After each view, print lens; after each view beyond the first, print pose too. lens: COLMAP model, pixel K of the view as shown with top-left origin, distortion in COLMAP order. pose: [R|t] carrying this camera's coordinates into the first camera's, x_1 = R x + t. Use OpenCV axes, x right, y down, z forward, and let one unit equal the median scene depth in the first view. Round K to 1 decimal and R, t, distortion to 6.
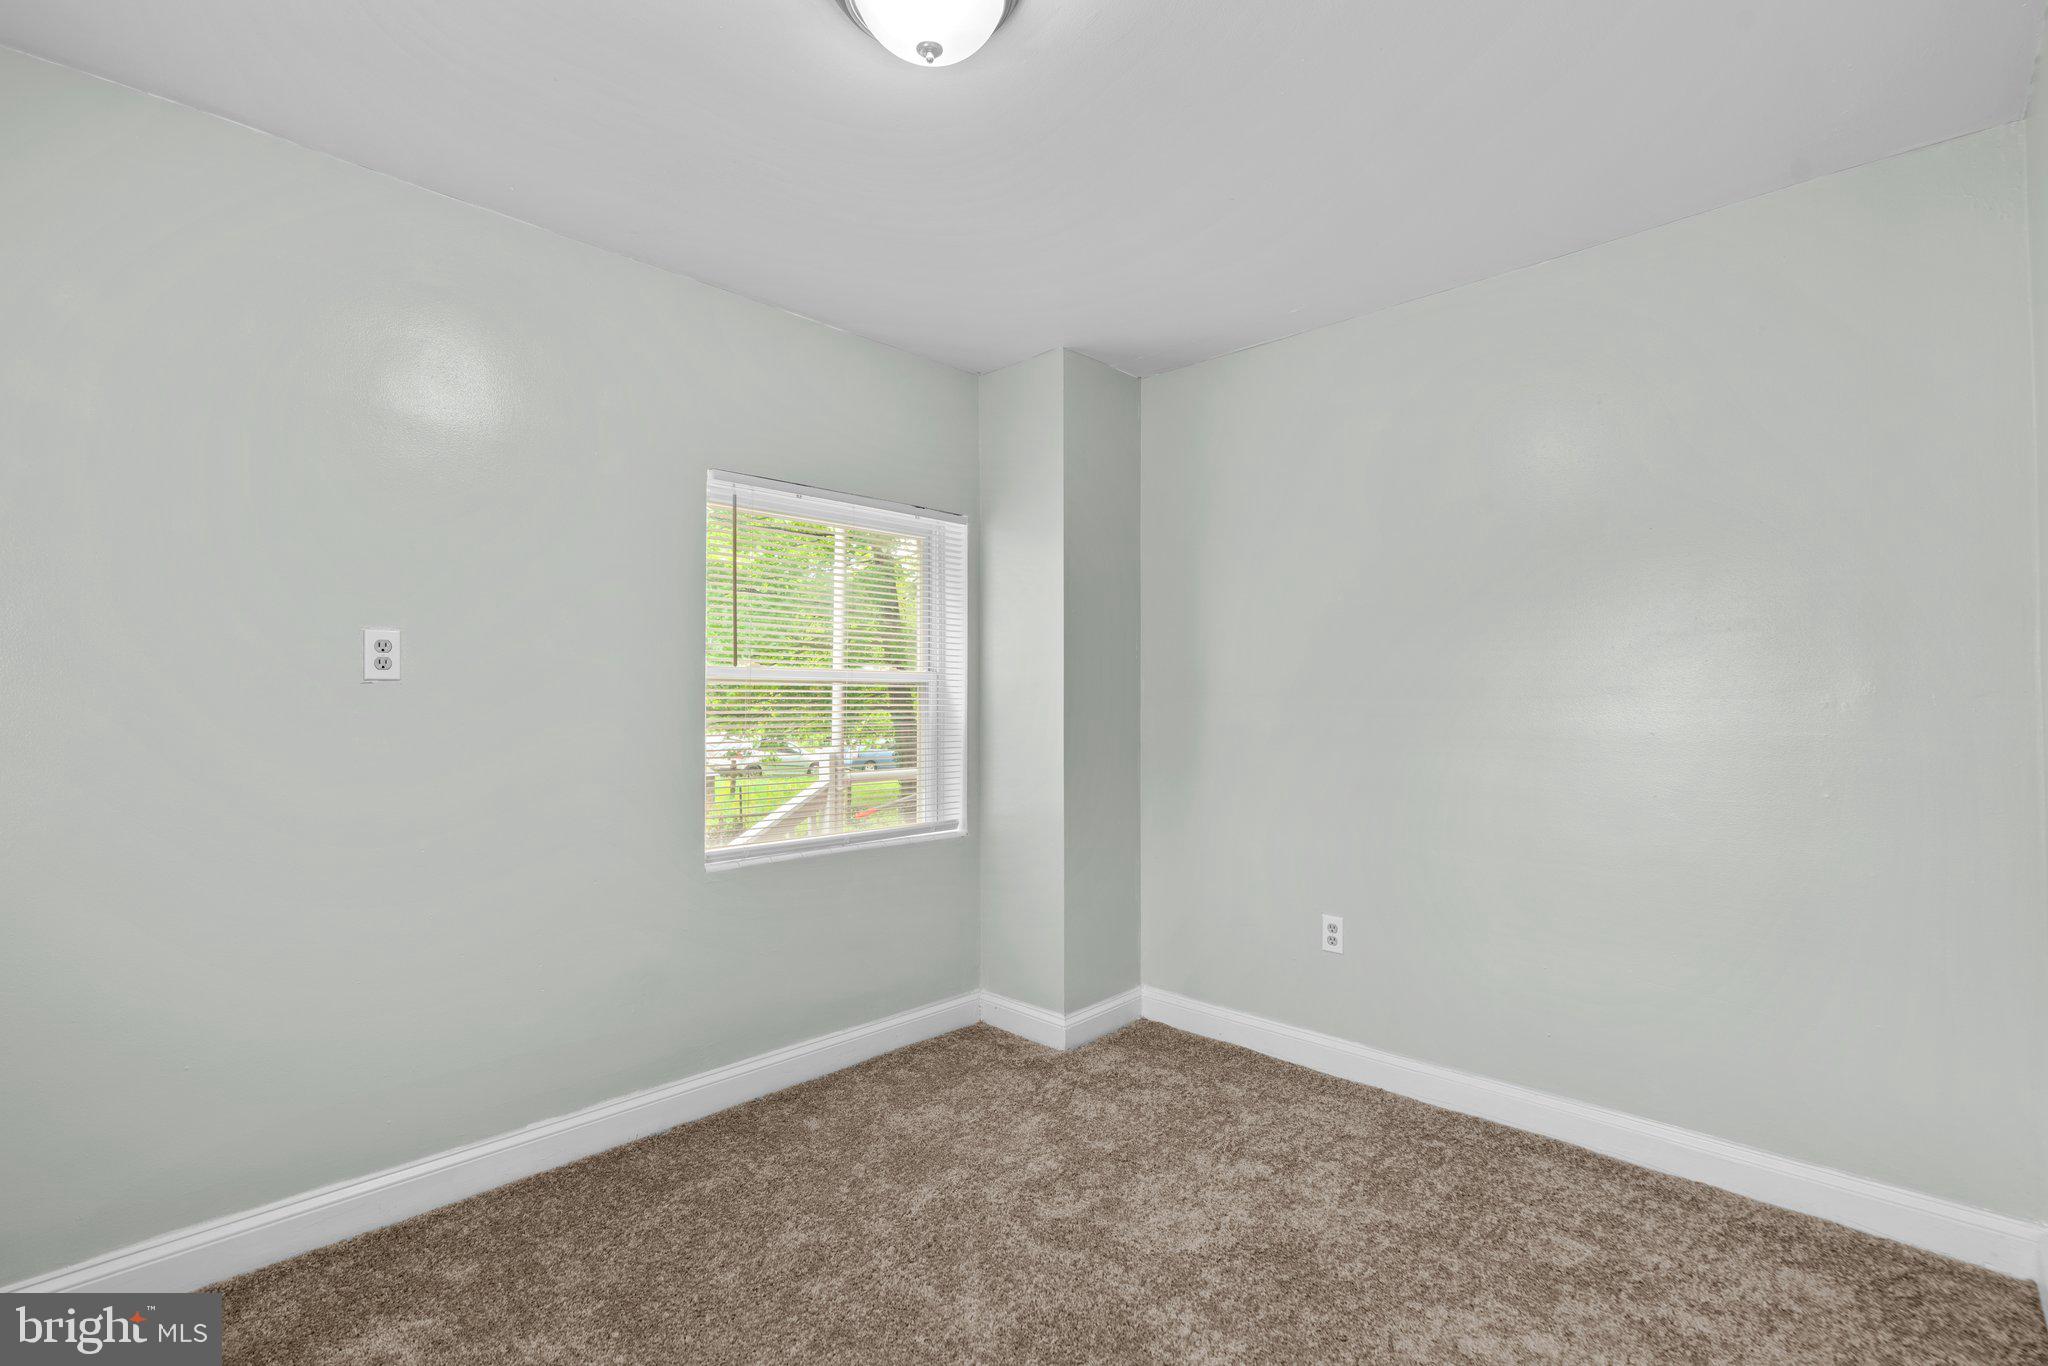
lens RADIAL K [[923.0, 0, 1026.9], [0, 923.0, 688.2], [0, 0, 1]] dist [-0.015856, 0.007230]
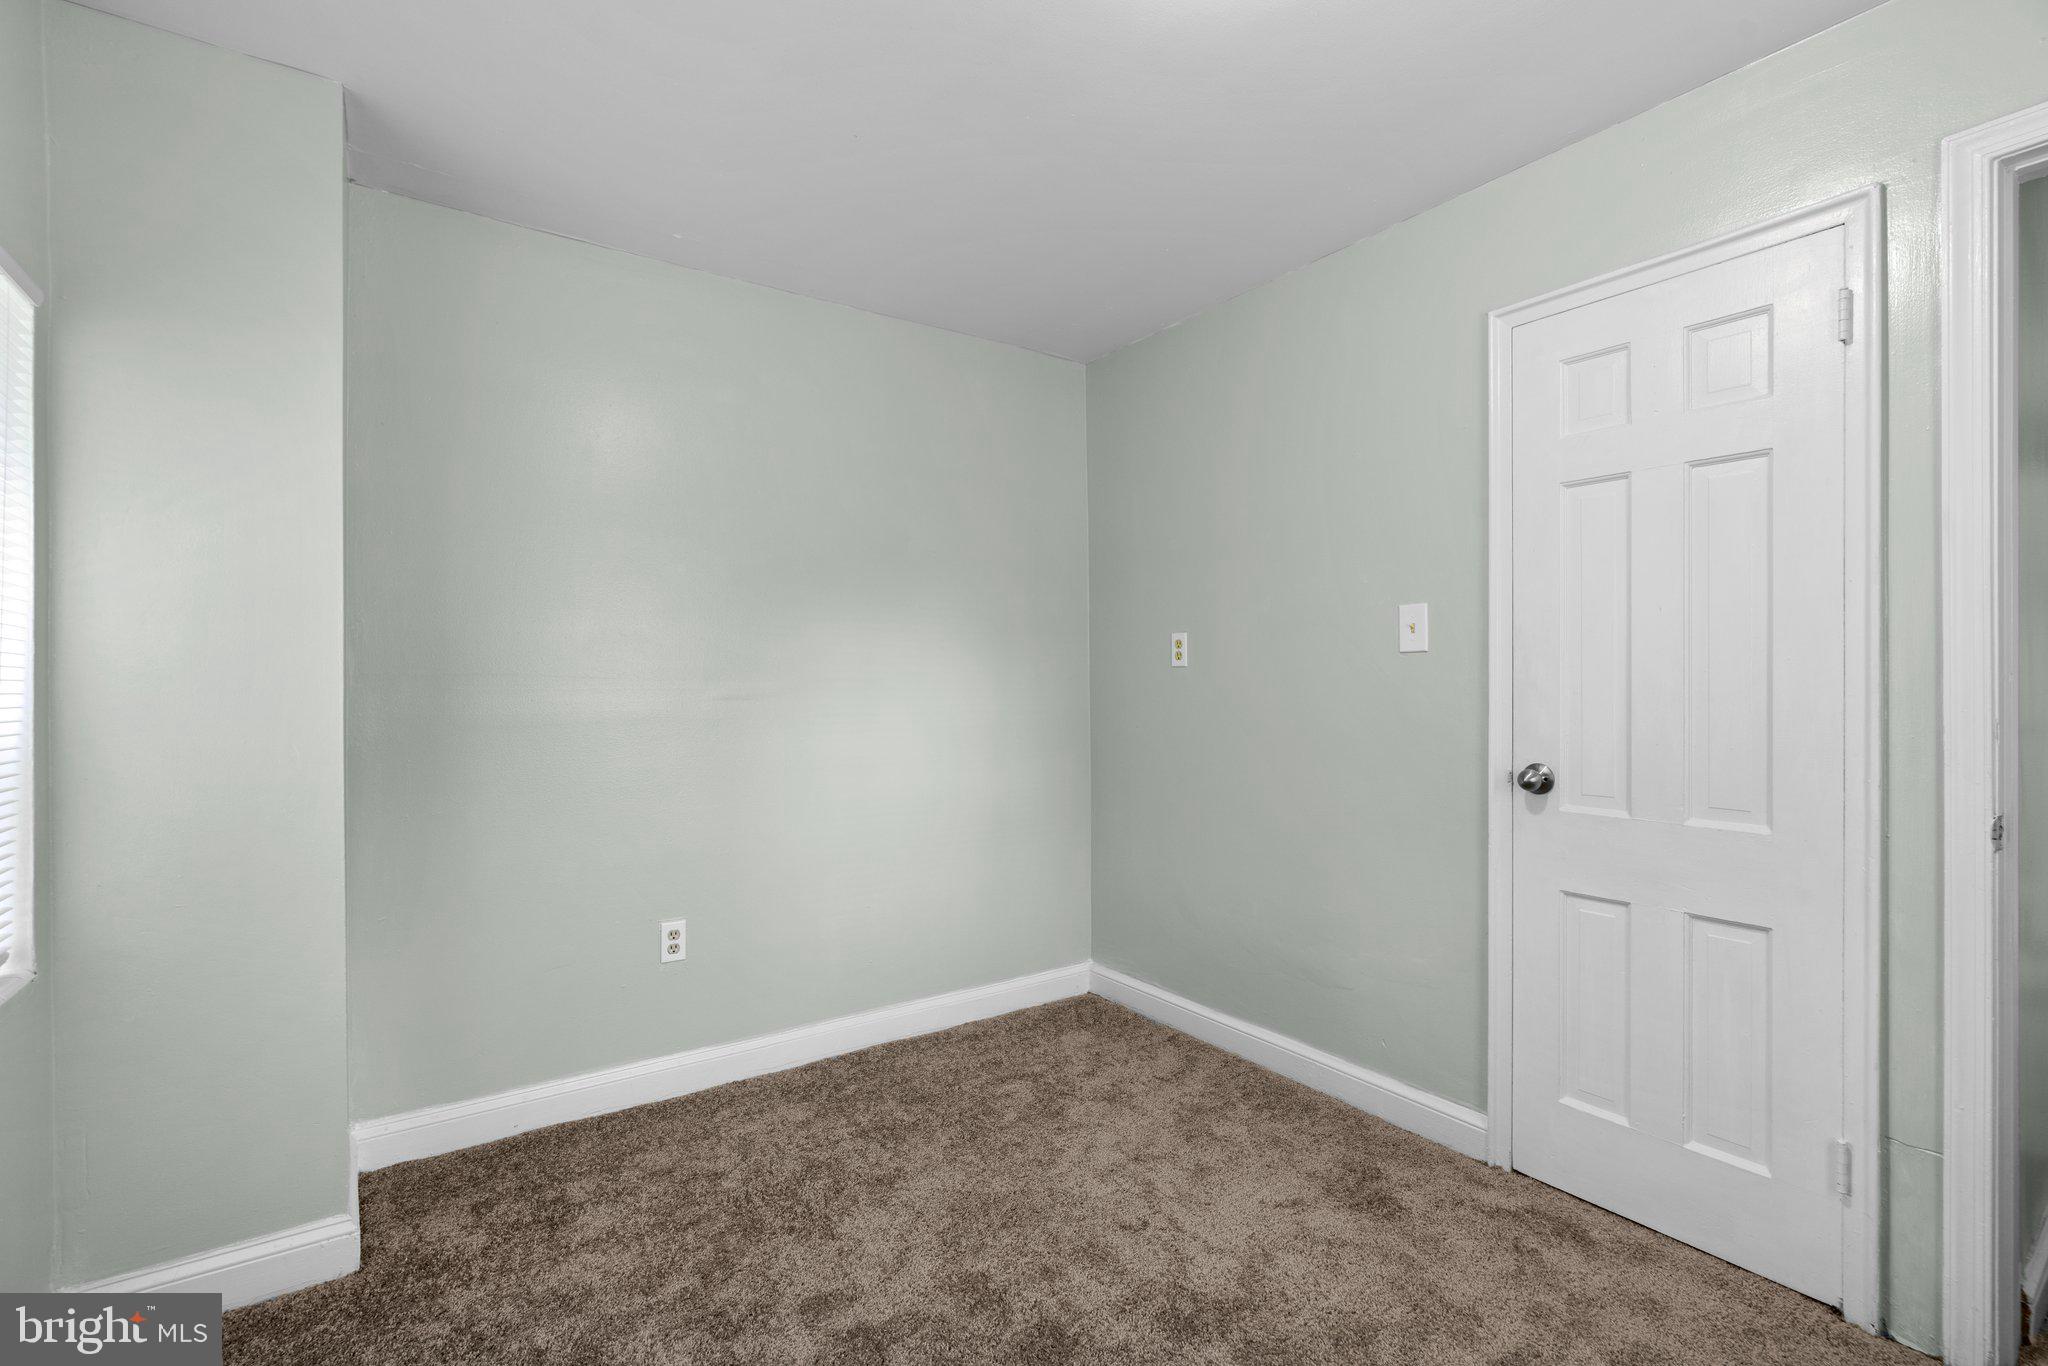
lens RADIAL K [[923.0, 0, 1026.9], [0, 923.0, 688.2], [0, 0, 1]] dist [-0.015856, 0.007230]
pose [[0.201636, -0.012574, 0.979380, -0.544543], [-0.004298, 0.999897, 0.013722, 0.006552], [-0.979451, -0.006976, 0.201561, 0.551037]]
